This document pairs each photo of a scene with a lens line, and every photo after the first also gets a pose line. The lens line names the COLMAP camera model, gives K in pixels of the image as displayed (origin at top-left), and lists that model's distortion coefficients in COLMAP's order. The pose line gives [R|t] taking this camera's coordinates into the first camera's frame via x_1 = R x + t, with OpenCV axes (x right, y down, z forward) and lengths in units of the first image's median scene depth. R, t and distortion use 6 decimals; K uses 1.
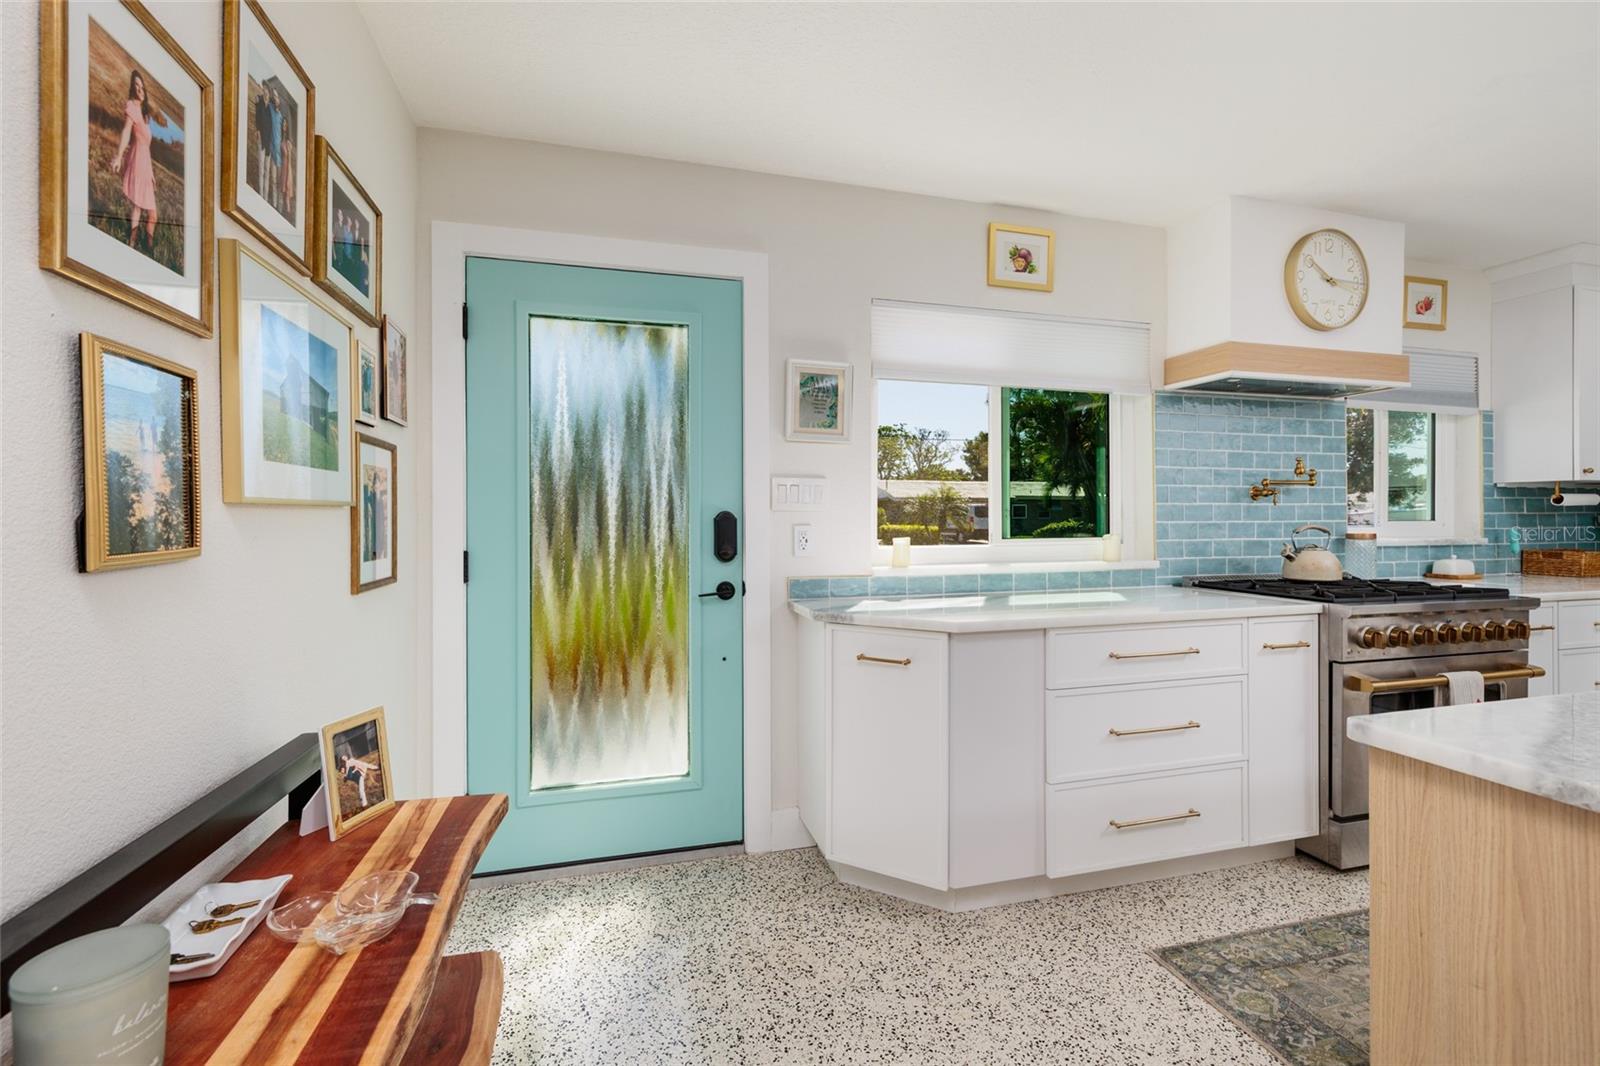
lens RADIAL K [[693.4, 0, 802.9], [0, 693.4, 518.2], [0, 0, 1]] dist [0.004120, 0.000089]
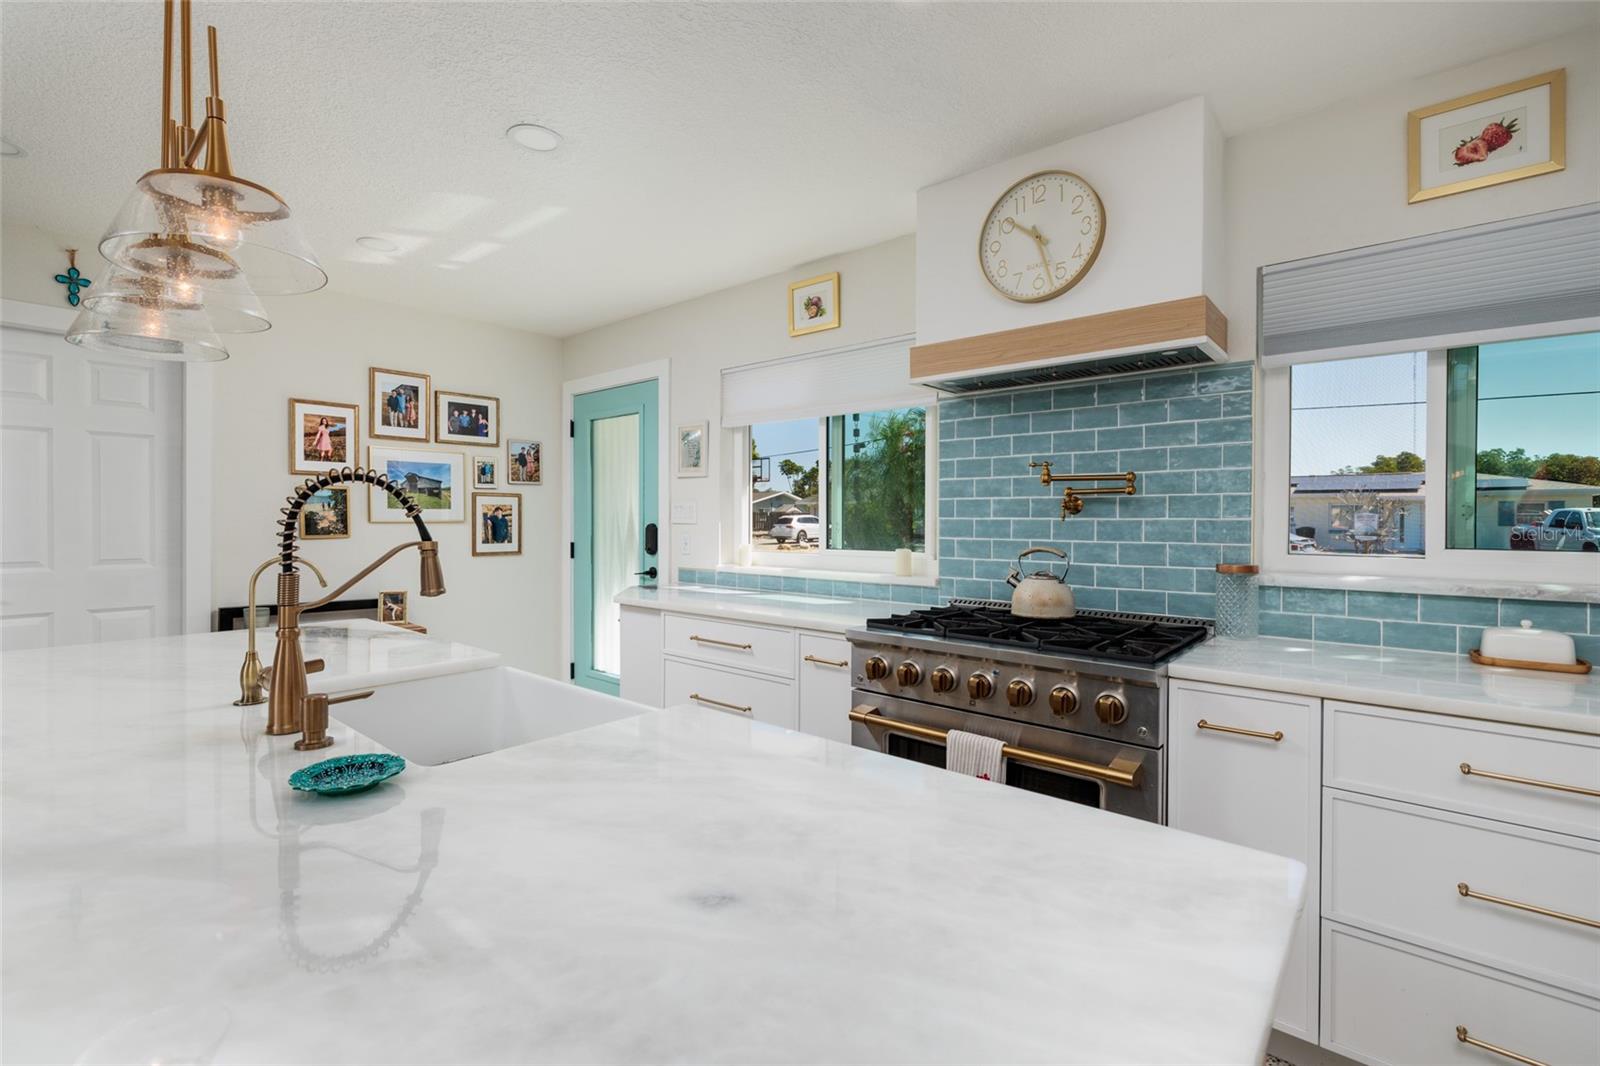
lens RADIAL K [[710.1, 0, 797.5], [0, 710.1, 522.4], [0, 0, 1]] dist [-0.003680, 0.000523]
pose [[0.549374, 0.008672, -0.835532, 1.456703], [-0.006014, 0.999961, 0.006424, -0.024858], [0.835555, 0.001496, 0.549405, 0.372346]]
